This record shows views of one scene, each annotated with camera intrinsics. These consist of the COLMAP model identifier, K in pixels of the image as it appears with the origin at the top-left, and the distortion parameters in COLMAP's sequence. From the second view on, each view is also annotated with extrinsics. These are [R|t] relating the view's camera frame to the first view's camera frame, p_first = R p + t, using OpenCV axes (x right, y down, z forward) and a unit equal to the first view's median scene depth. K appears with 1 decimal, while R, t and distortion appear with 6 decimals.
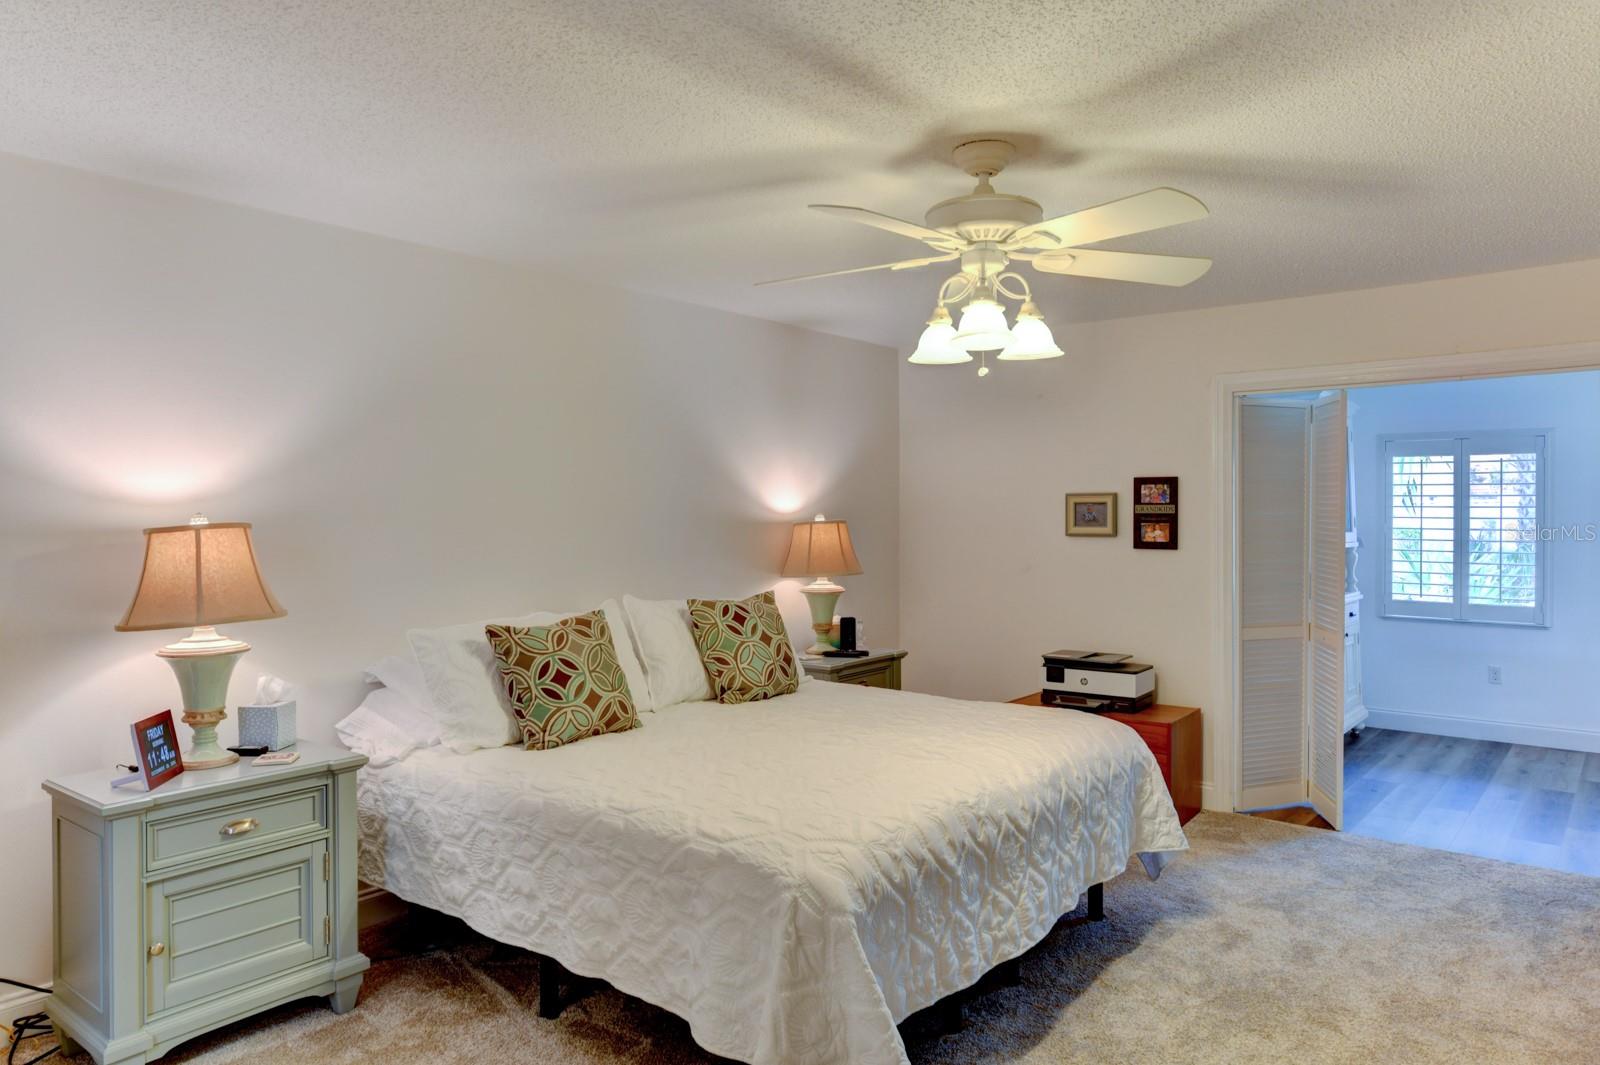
lens RADIAL K [[1032.3, 0, 800.1], [0, 1032.3, 522.2], [0, 0, 1]] dist [-0.001837, -0.000491]
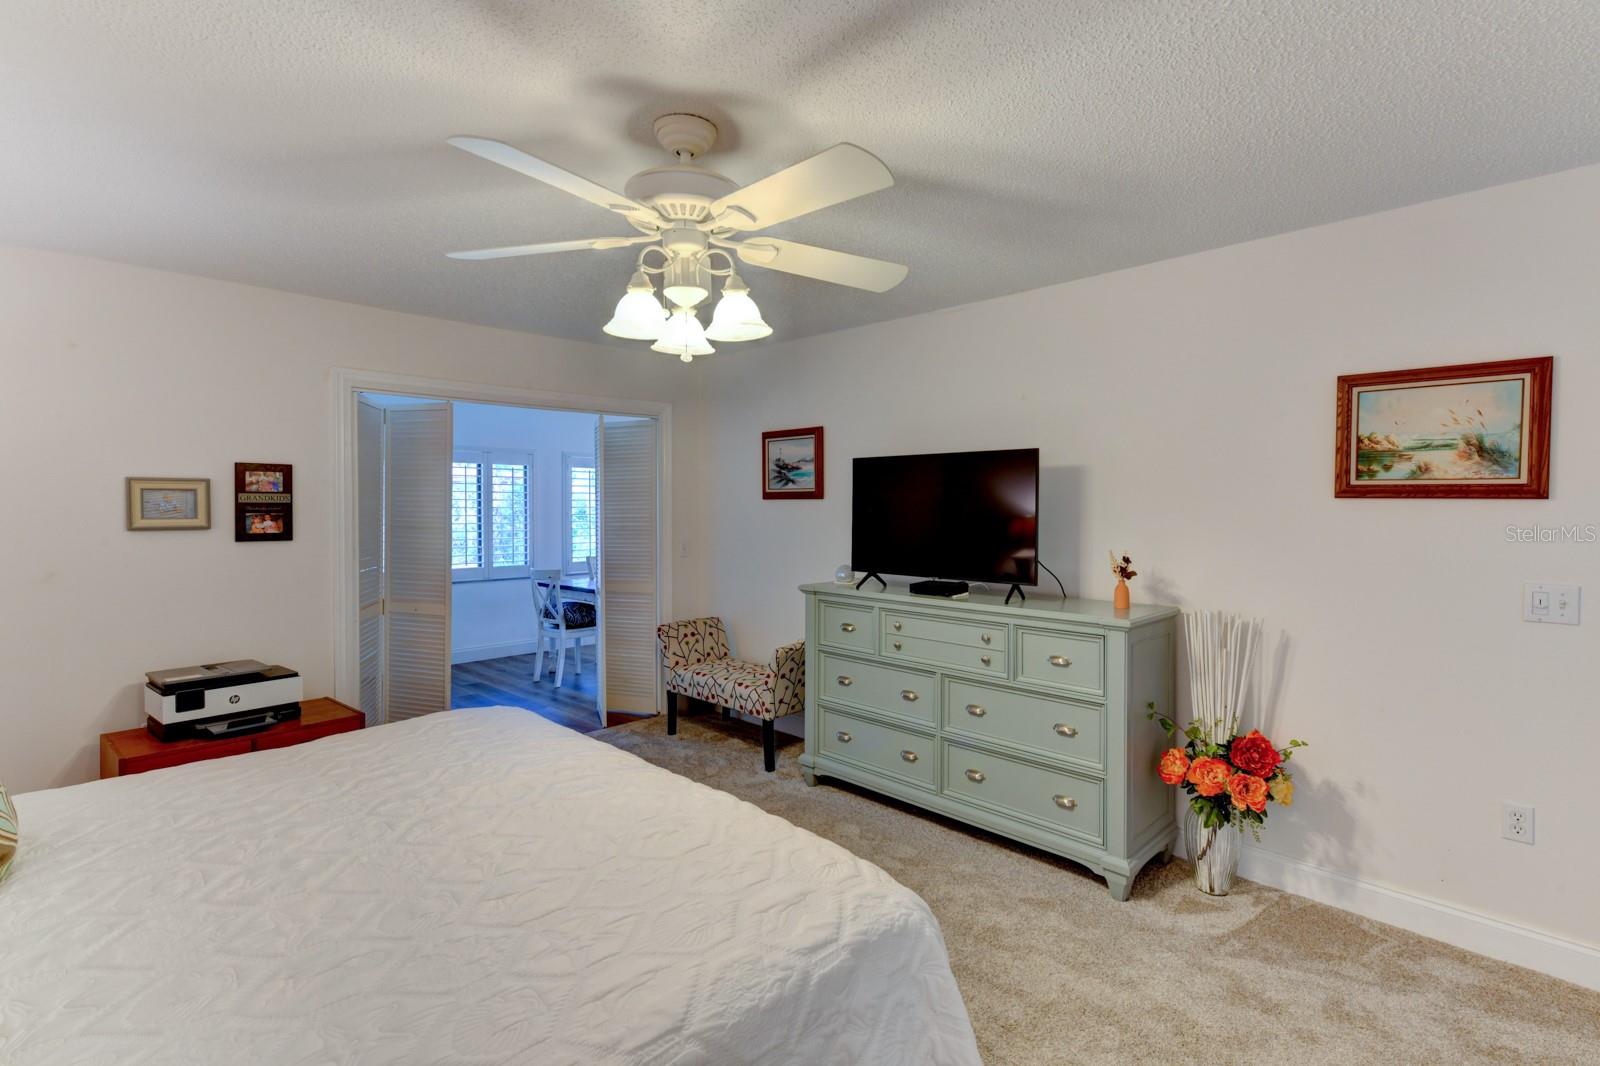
lens RADIAL K [[750.8, 0, 803.0], [0, 750.8, 515.7], [0, 0, 1]] dist [0.002406, 0.000230]
pose [[0.082131, -0.005135, 0.996608, -0.299037], [0.001690, 0.999986, 0.005013, 0.000501], [-0.996620, 0.001272, 0.082139, 0.473926]]
